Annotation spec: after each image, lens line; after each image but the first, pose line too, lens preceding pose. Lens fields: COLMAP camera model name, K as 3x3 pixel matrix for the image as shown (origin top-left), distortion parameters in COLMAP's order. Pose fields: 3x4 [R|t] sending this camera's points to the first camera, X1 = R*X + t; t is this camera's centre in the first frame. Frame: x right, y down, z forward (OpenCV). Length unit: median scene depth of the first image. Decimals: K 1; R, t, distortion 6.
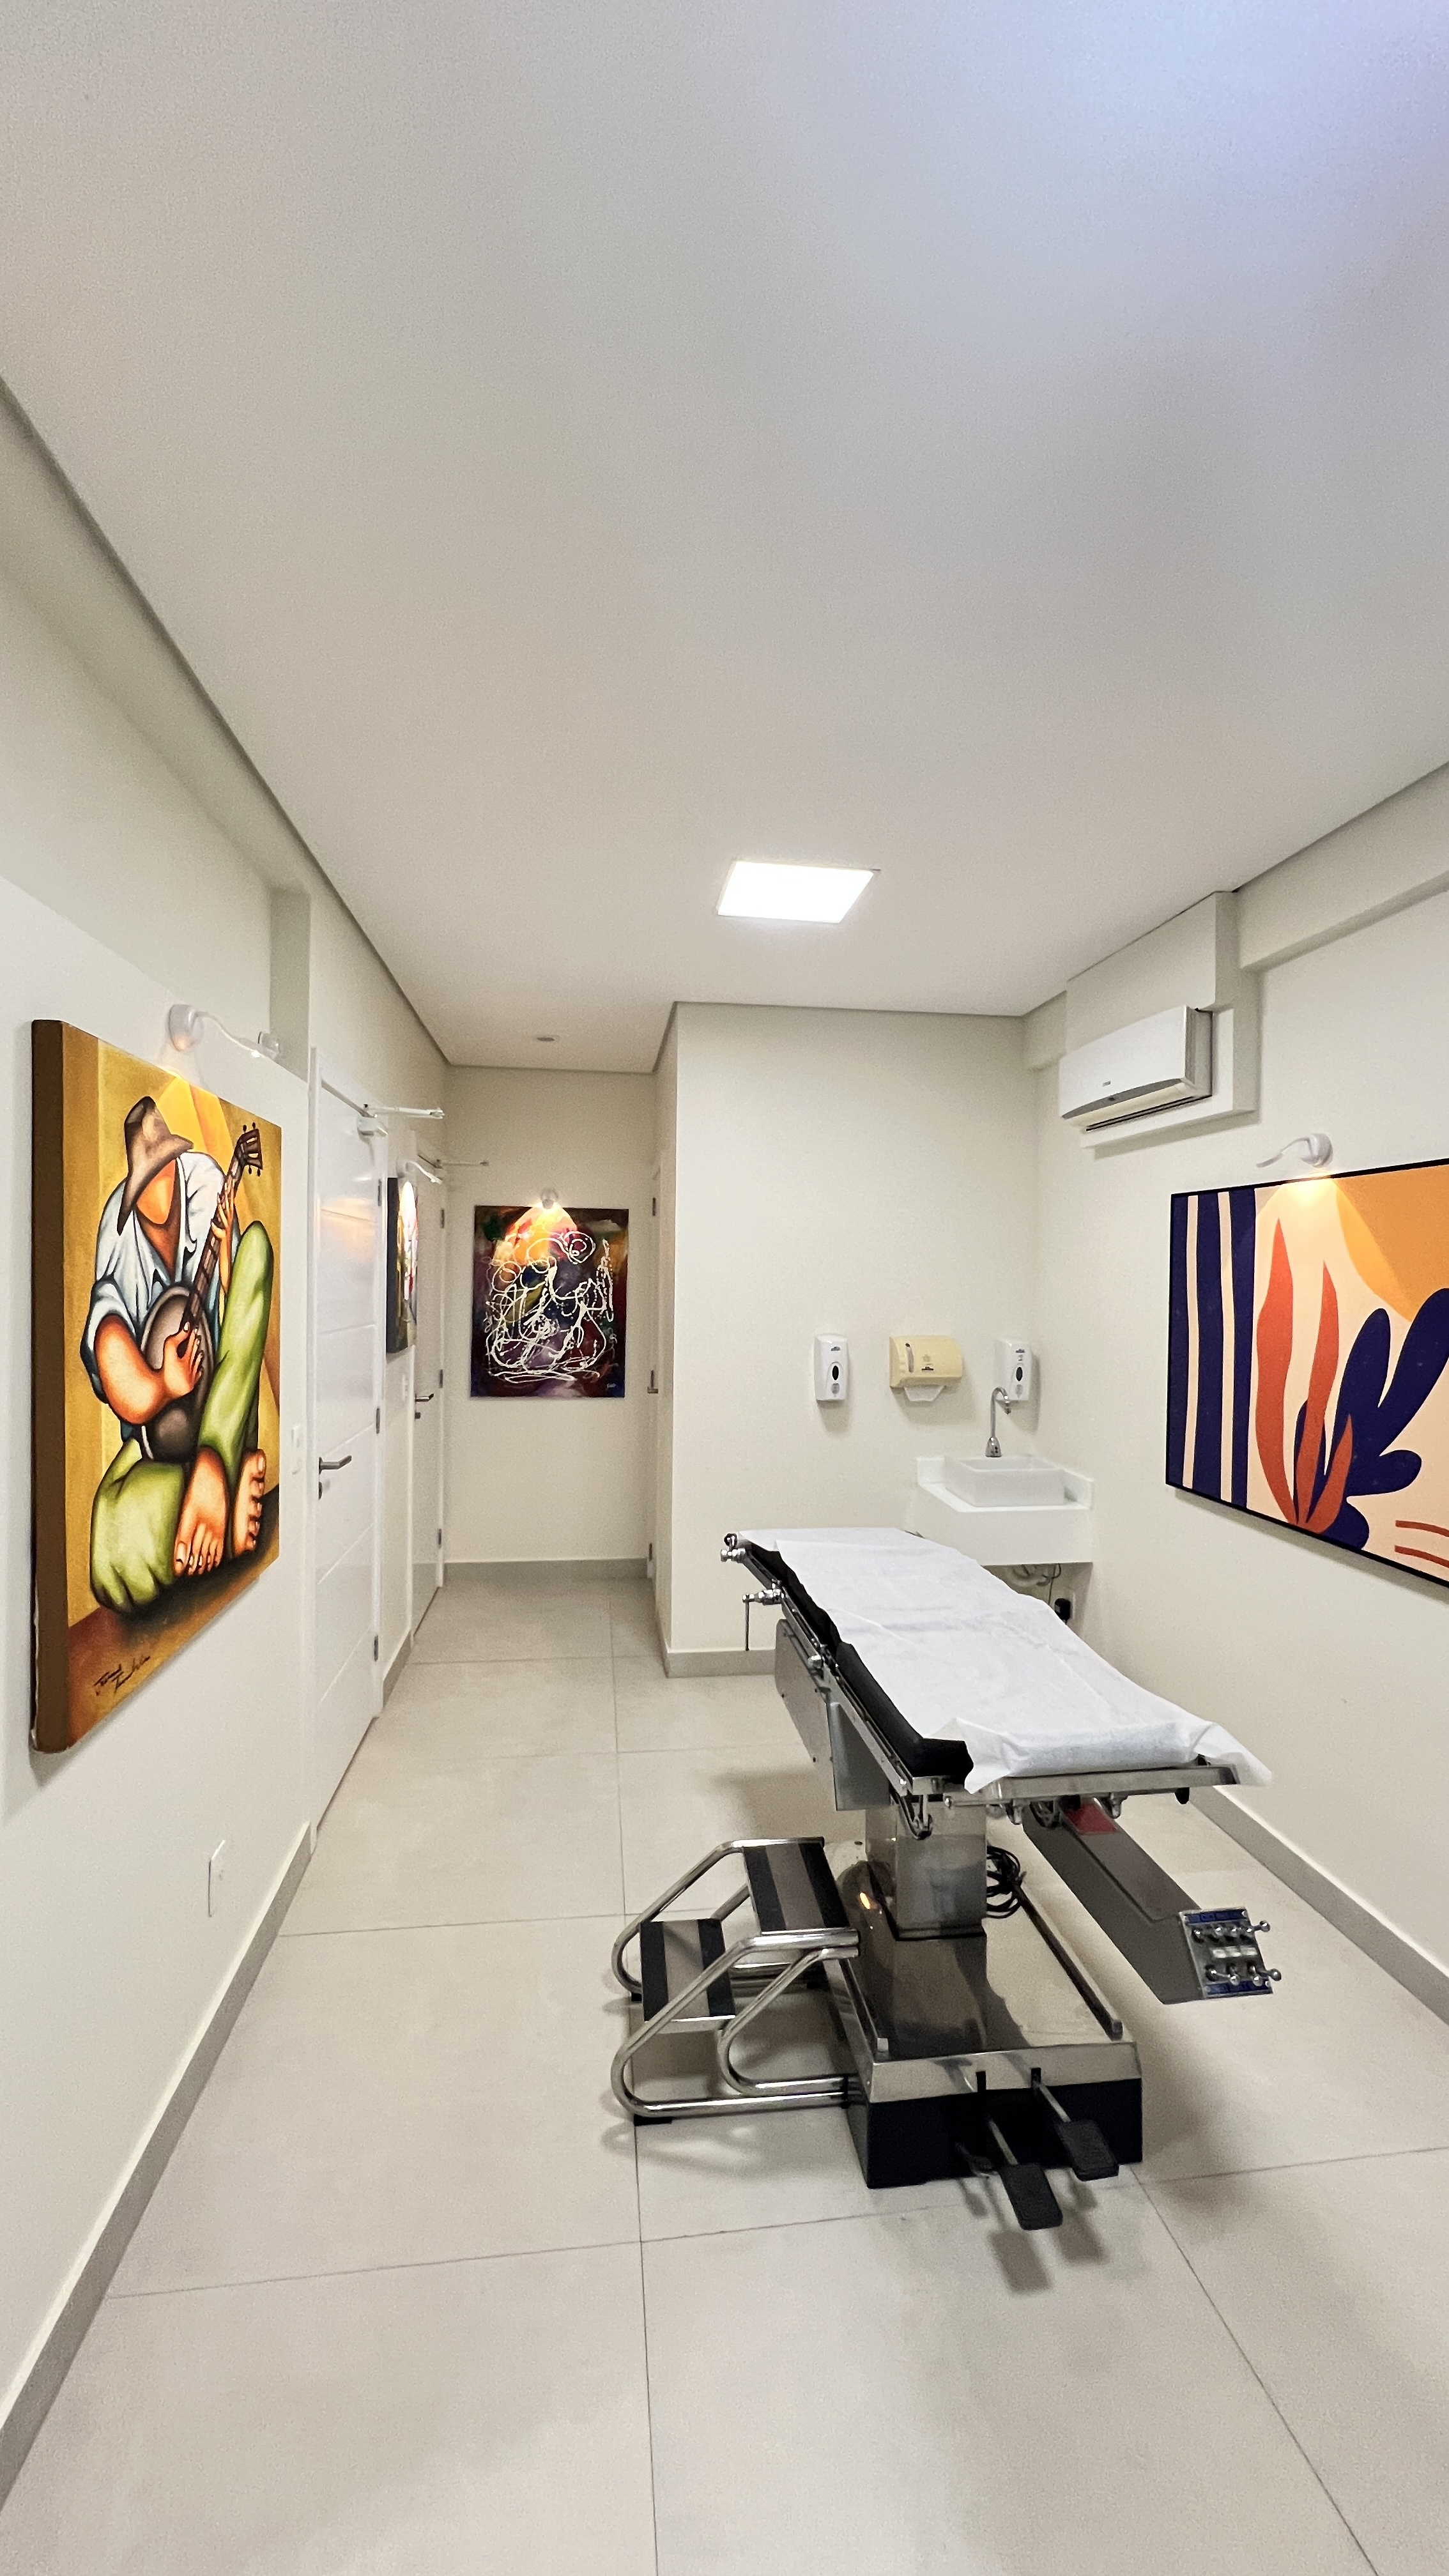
lens RADIAL K [[1027.1, 0, 719.2], [0, 1027.1, 1284.0], [0, 0, 1]] dist [-0.001327, -0.000052]
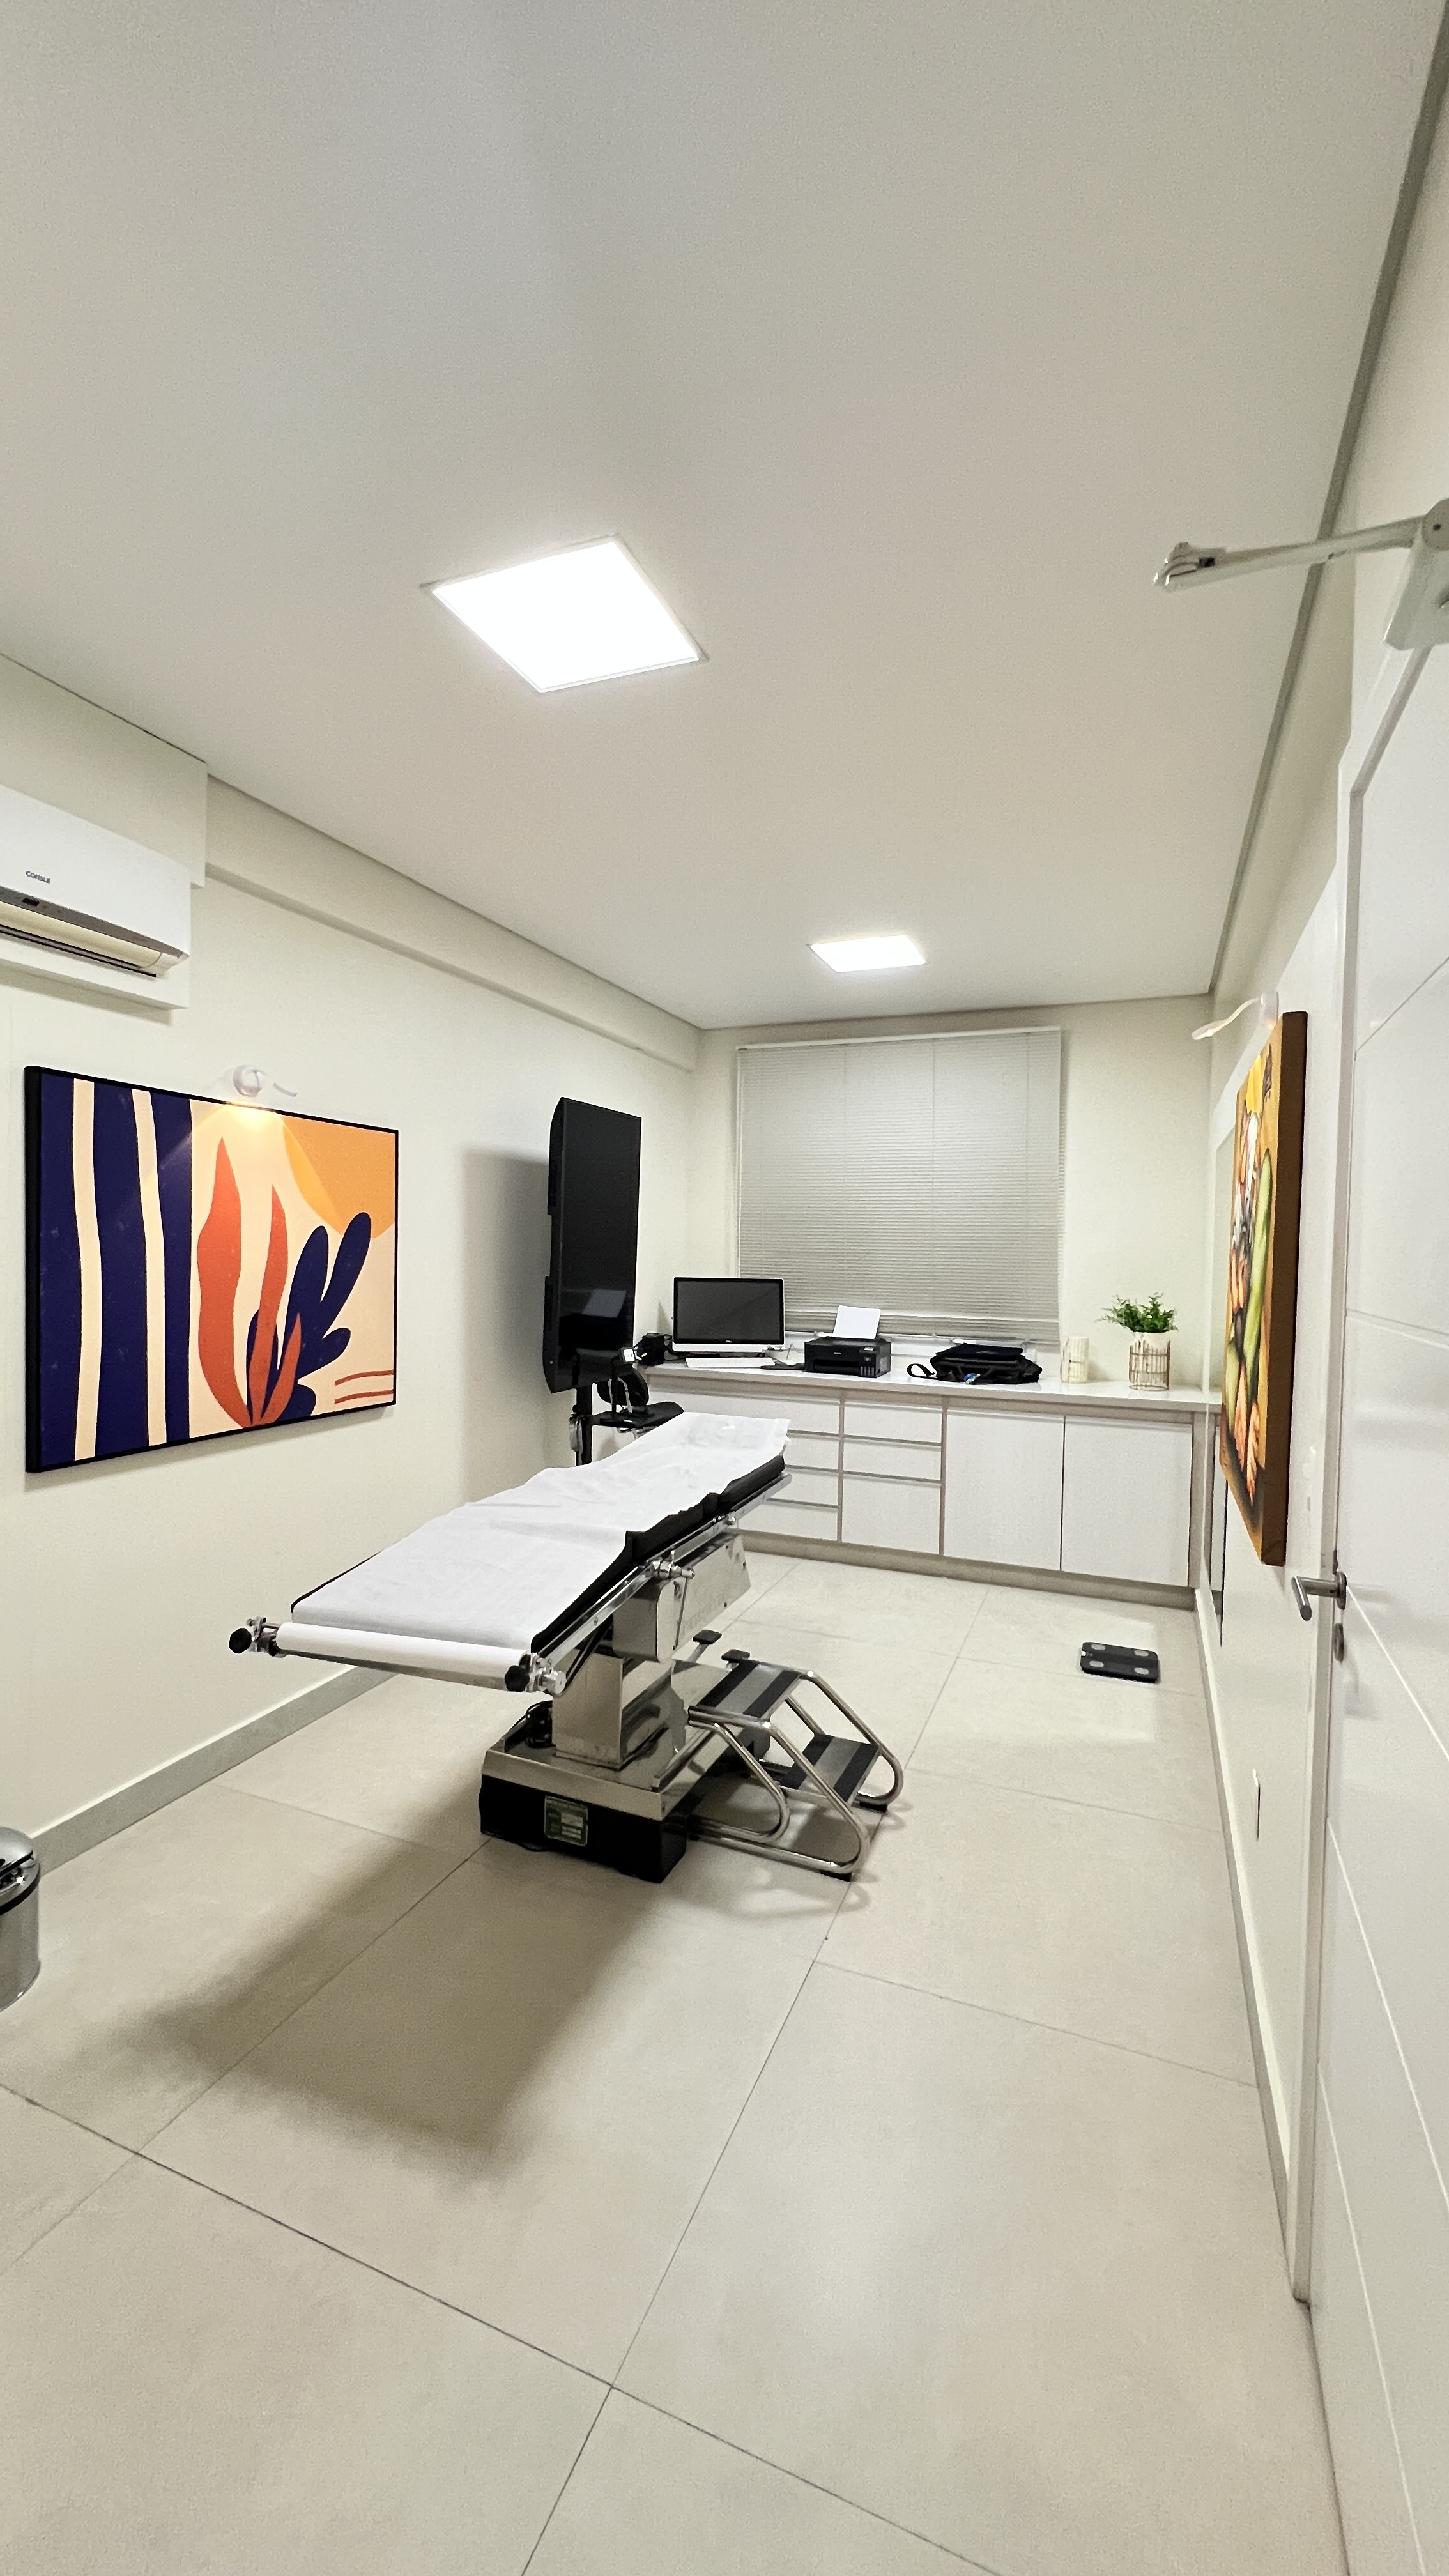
lens RADIAL K [[1027.1, 0, 727.2], [0, 1027.1, 1287.2], [0, 0, 1]] dist [-0.001327, -0.000052]
pose [[-0.860801, -0.052499, 0.506227, -0.423578], [-0.030991, 0.998227, 0.050824, 0.017872], [-0.507998, 0.028060, -0.860901, 1.708335]]
